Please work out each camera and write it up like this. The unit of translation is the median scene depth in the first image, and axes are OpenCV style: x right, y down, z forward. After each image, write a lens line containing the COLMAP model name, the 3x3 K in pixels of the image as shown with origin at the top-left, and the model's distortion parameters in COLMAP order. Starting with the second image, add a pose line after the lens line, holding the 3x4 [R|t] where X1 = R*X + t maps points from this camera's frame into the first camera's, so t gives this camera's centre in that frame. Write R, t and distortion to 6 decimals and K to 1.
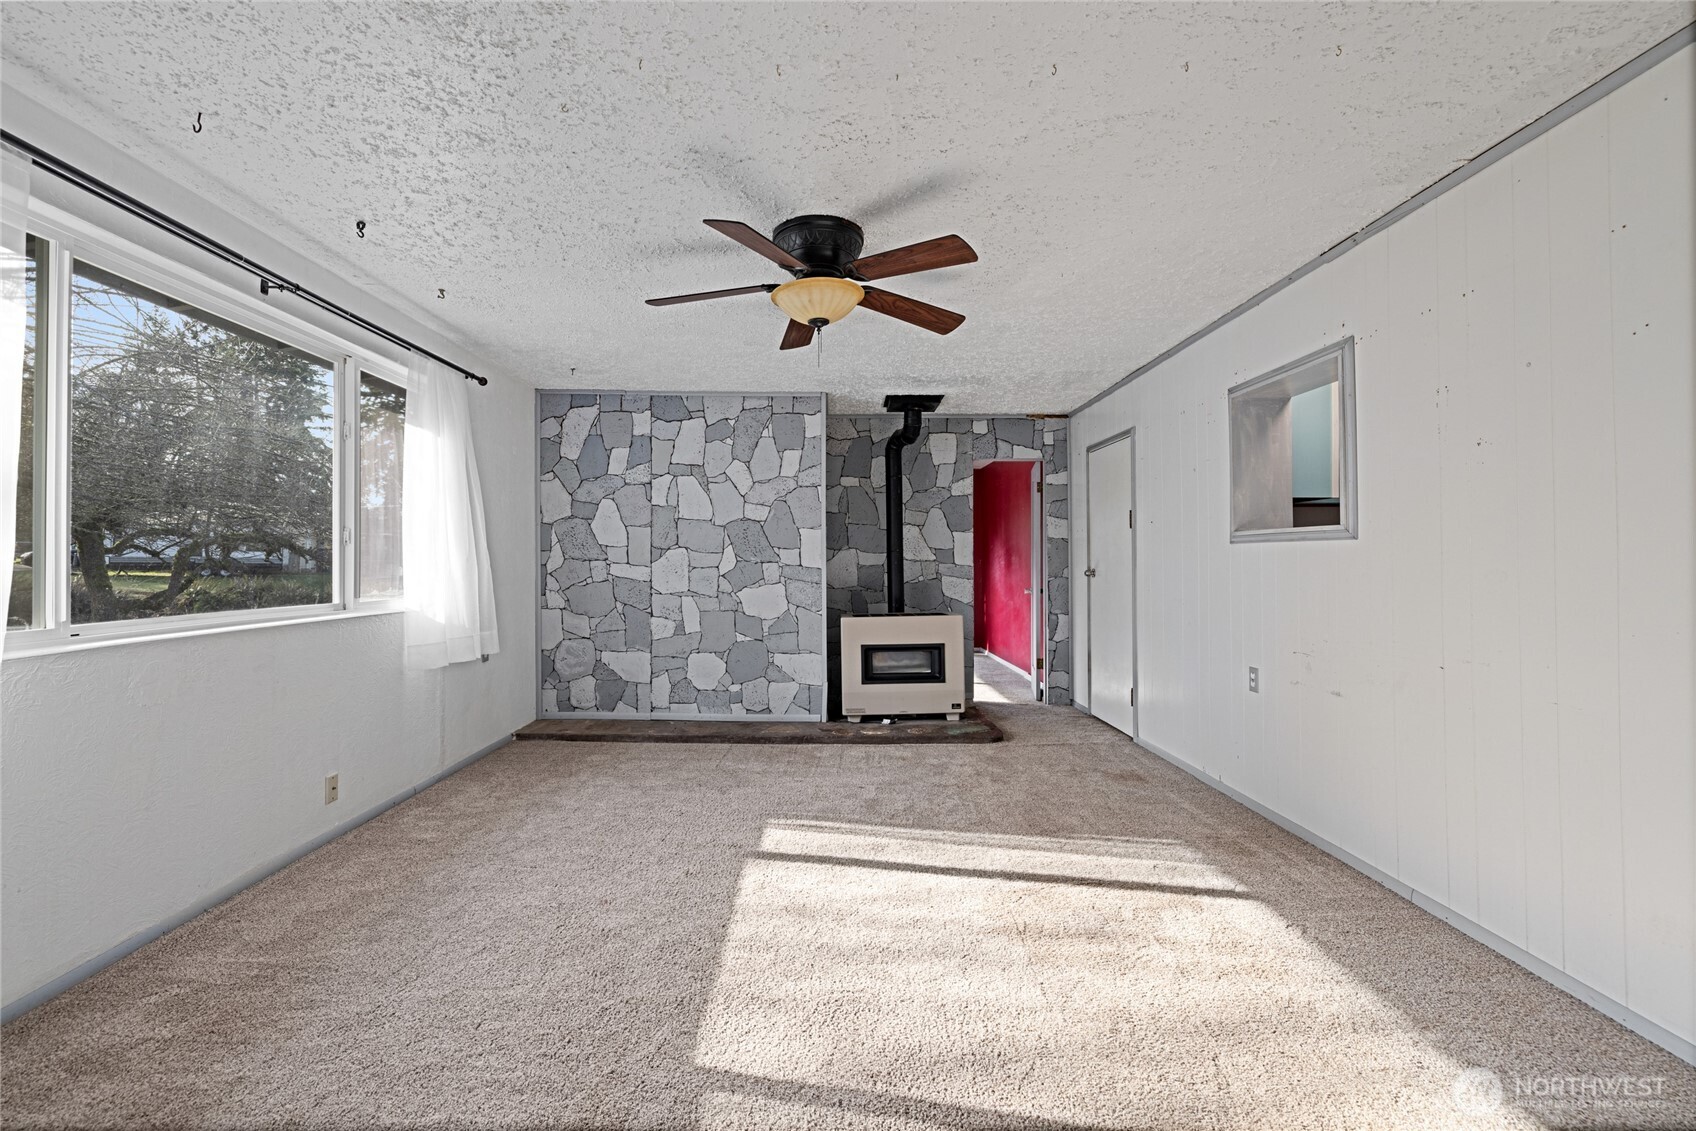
lens RADIAL K [[716.6, 0, 845.9], [0, 716.6, 547.4], [0, 0, 1]] dist [-0.000867, 0.000178]
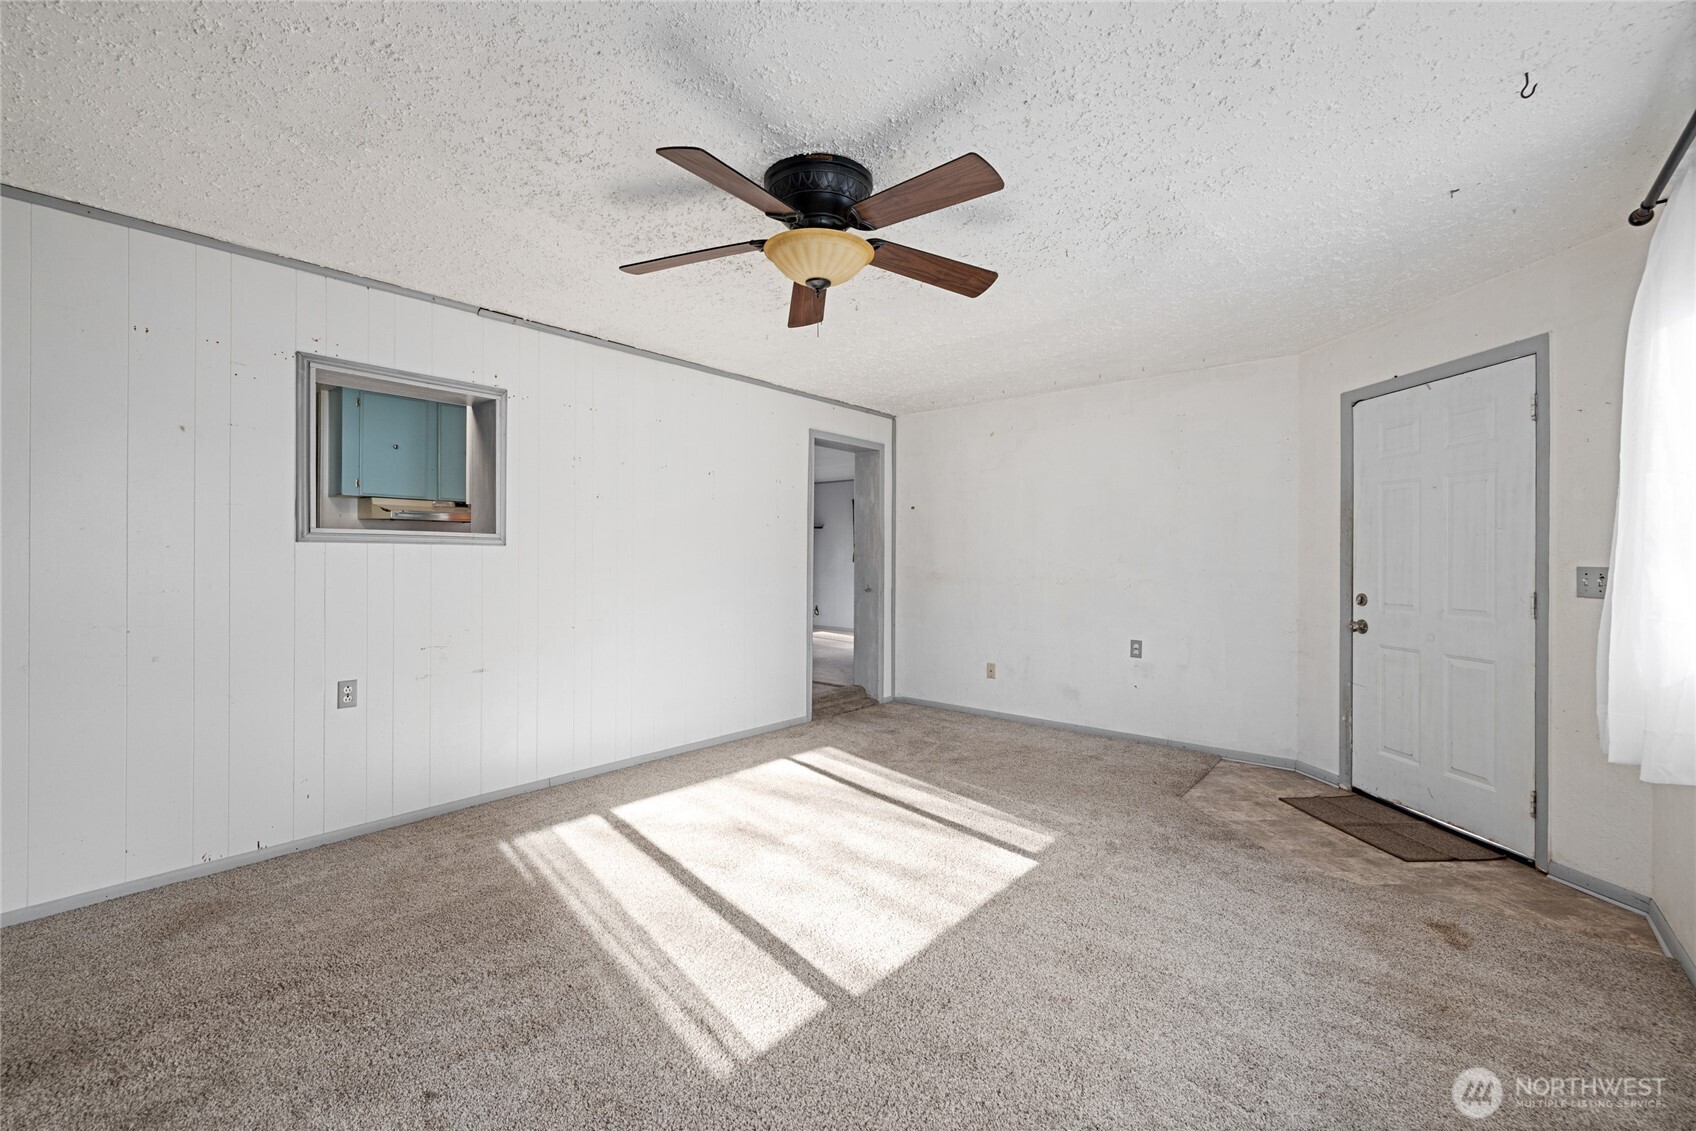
lens RADIAL K [[706.6, 0, 828.4], [0, 706.6, 551.6], [0, 0, 1]] dist [0.000321, 0.000181]
pose [[-0.732457, 0.005303, 0.680793, -0.329153], [-0.014019, 0.999640, -0.022870, 0.010393], [-0.680669, -0.026295, -0.732119, 0.856426]]
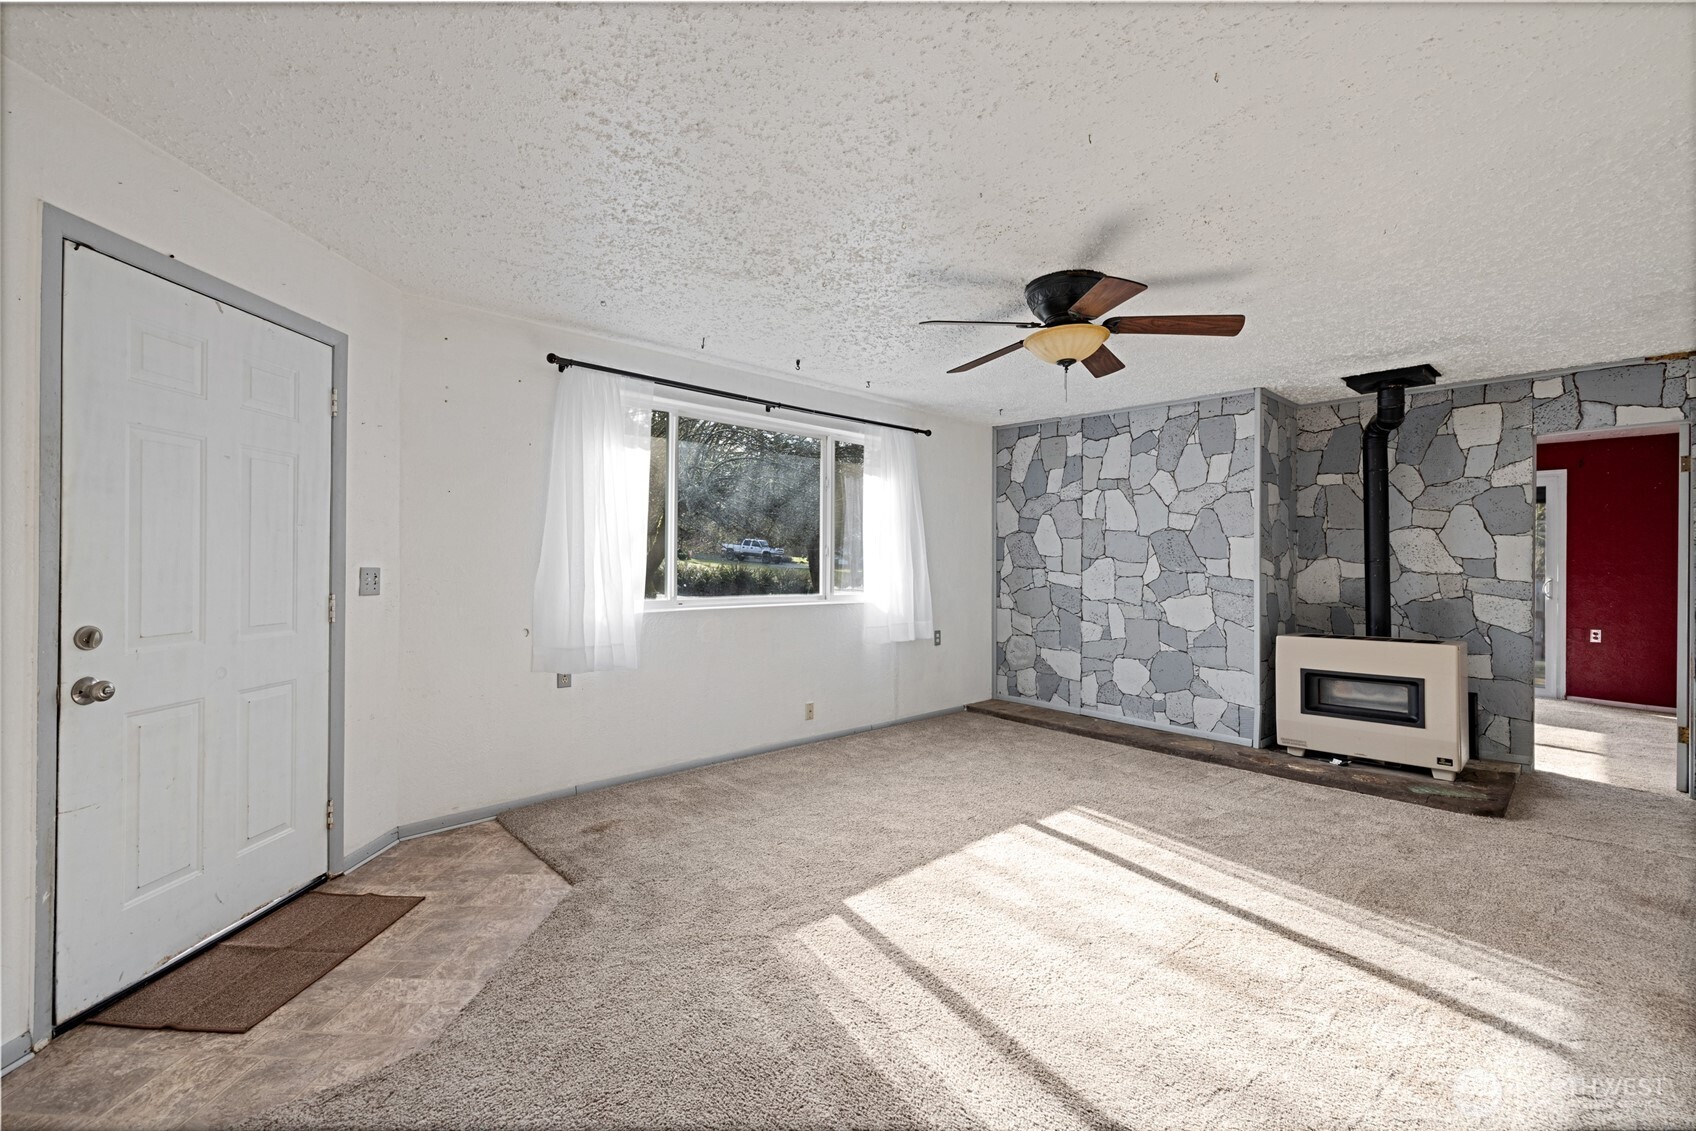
lens RADIAL K [[733.8, 0, 844.3], [0, 733.8, 548.5], [0, 0, 1]] dist [0.000088, 0.000202]
pose [[0.666766, -0.008328, -0.745220, 0.321794], [0.004586, 0.999964, -0.007071, -0.007135], [0.745253, 0.001297, 0.666781, -0.017670]]
